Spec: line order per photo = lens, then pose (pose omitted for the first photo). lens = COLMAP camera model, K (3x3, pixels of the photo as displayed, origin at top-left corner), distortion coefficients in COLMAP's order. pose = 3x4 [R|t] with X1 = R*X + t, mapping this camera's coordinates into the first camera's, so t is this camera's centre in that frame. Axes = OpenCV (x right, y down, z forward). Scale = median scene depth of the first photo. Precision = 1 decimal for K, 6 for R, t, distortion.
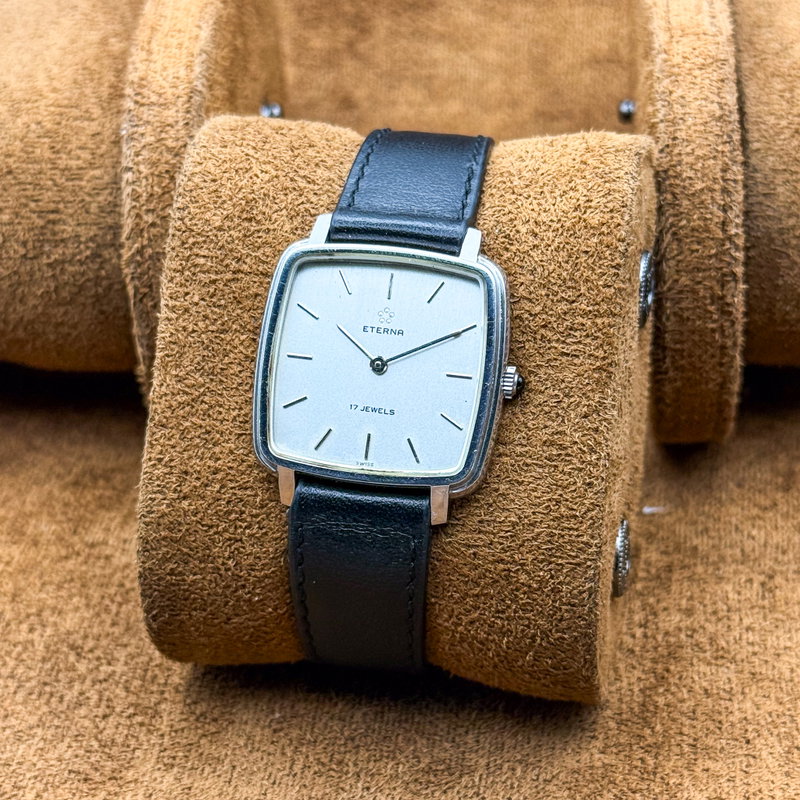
lens RADIAL K [[2062.3, 0, 400.0], [0, 2062.3, 400.0], [0, 0, 1]] dist [0.320898, 0.784043]
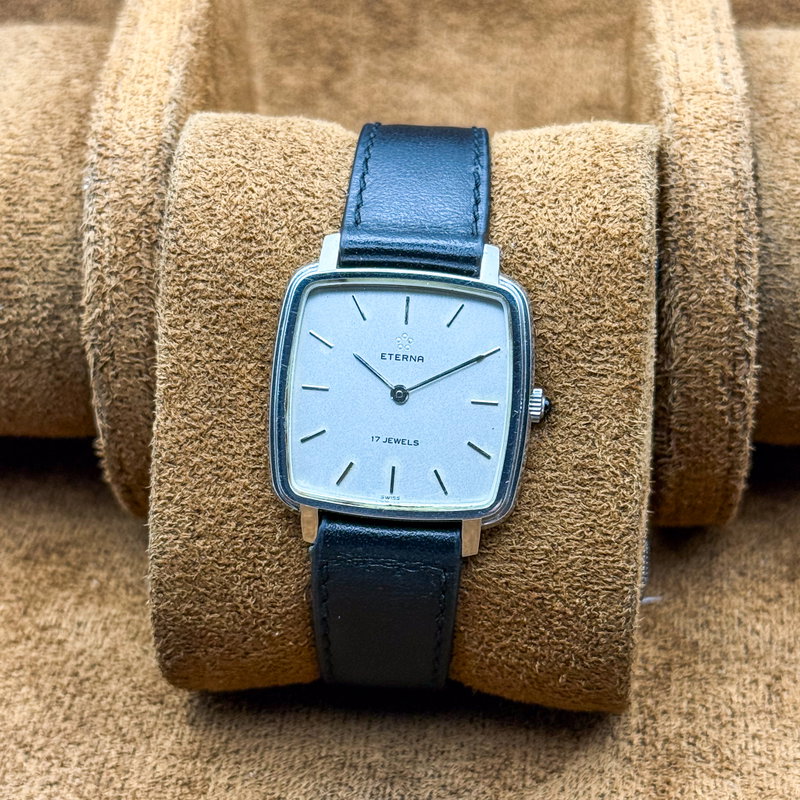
lens RADIAL K [[2062.3, 0, 400.0], [0, 2062.3, 400.0], [0, 0, 1]] dist [0.320898, 0.784043]
pose [[0.994350, -0.051895, 0.092600, -0.096839], [0.041991, 0.993493, 0.105868, -0.113129], [-0.097492, -0.101382, 0.990059, 0.049650]]
